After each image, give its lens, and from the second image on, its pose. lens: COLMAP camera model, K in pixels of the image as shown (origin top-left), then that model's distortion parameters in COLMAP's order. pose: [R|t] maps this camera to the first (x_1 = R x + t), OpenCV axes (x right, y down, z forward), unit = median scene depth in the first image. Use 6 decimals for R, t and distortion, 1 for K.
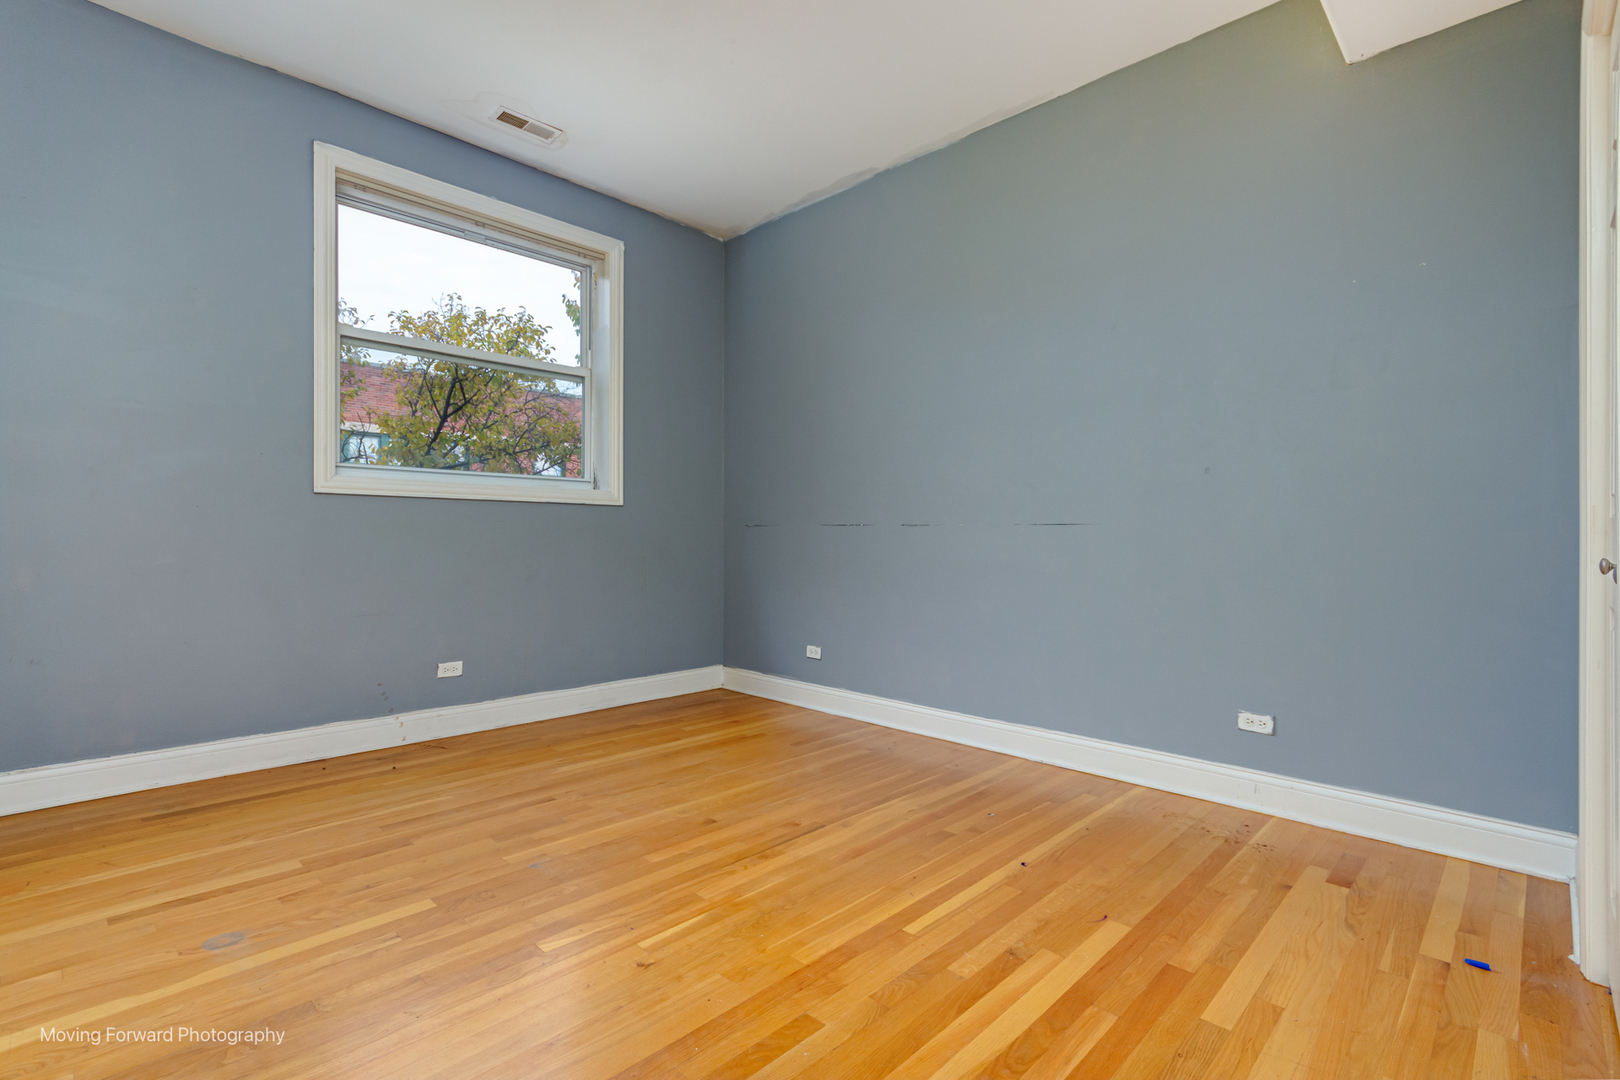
lens RADIAL K [[760.4, 0, 810.0], [0, 760.4, 540.0], [0, 0, 1]] dist [0.009268, 0.000404]
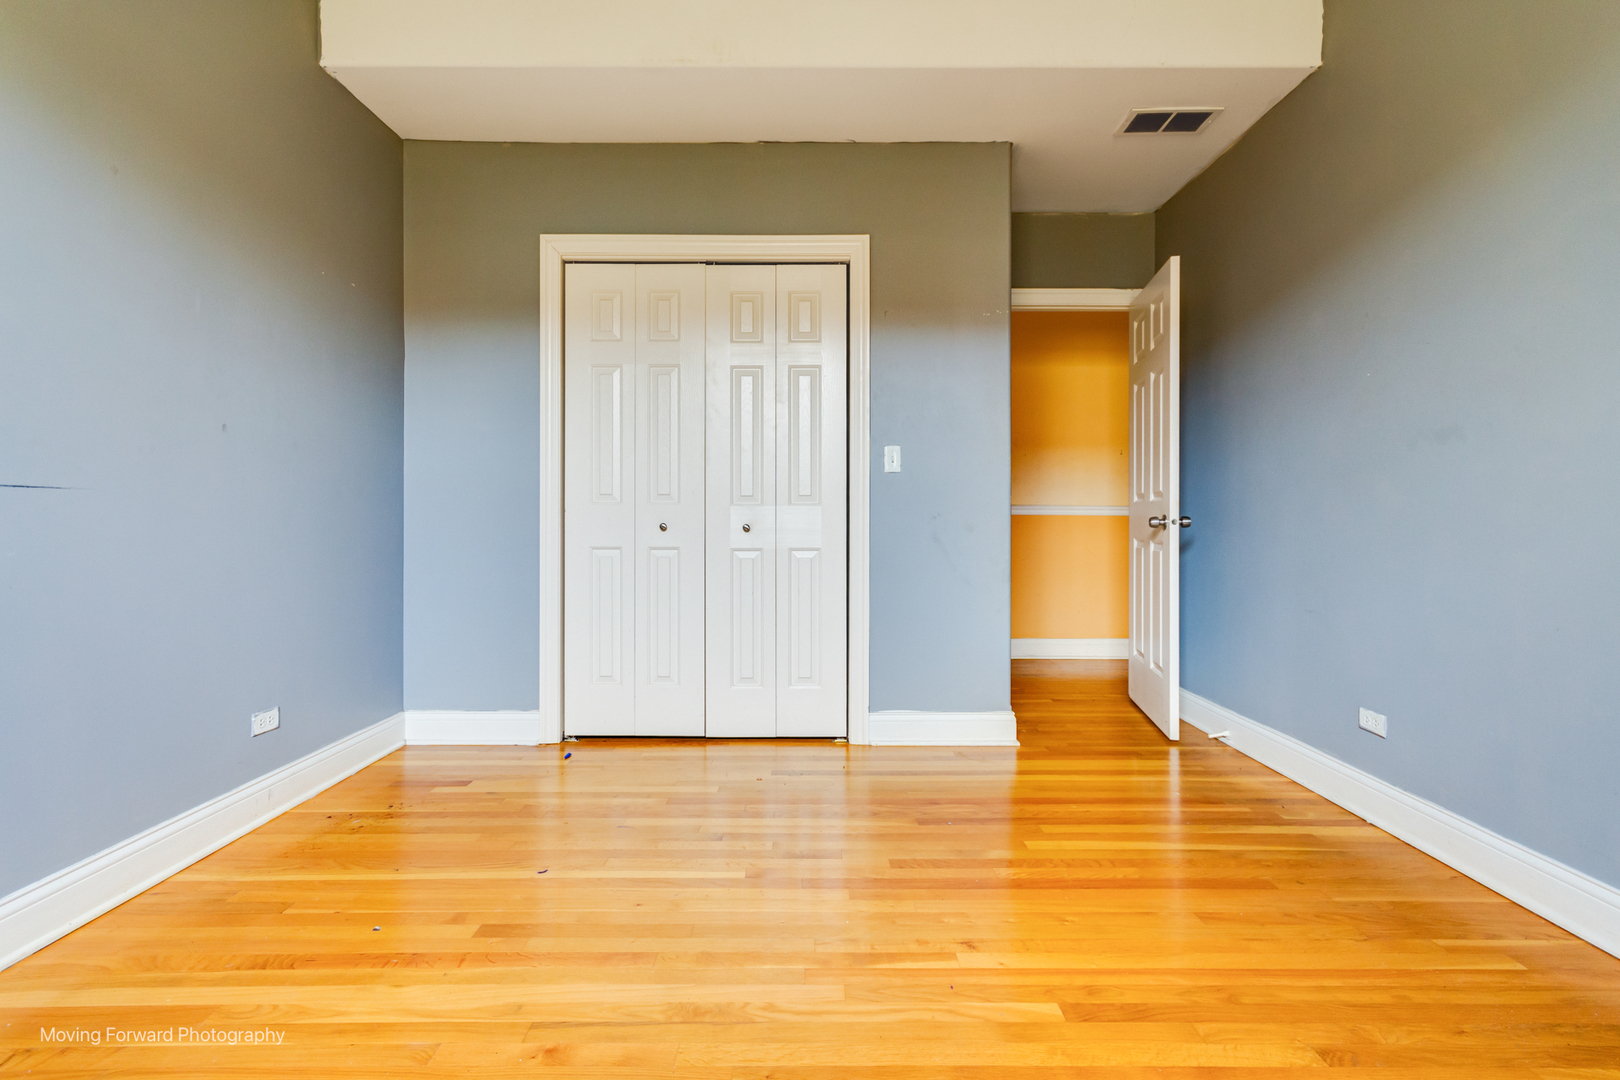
lens RADIAL K [[760.4, 0, 810.0], [0, 760.4, 540.0], [0, 0, 1]] dist [0.009268, 0.000404]
pose [[-0.709412, -0.024187, 0.704378, -0.524463], [-0.006344, 0.999590, 0.027935, -0.001217], [-0.704765, 0.015349, -0.709275, 1.271962]]
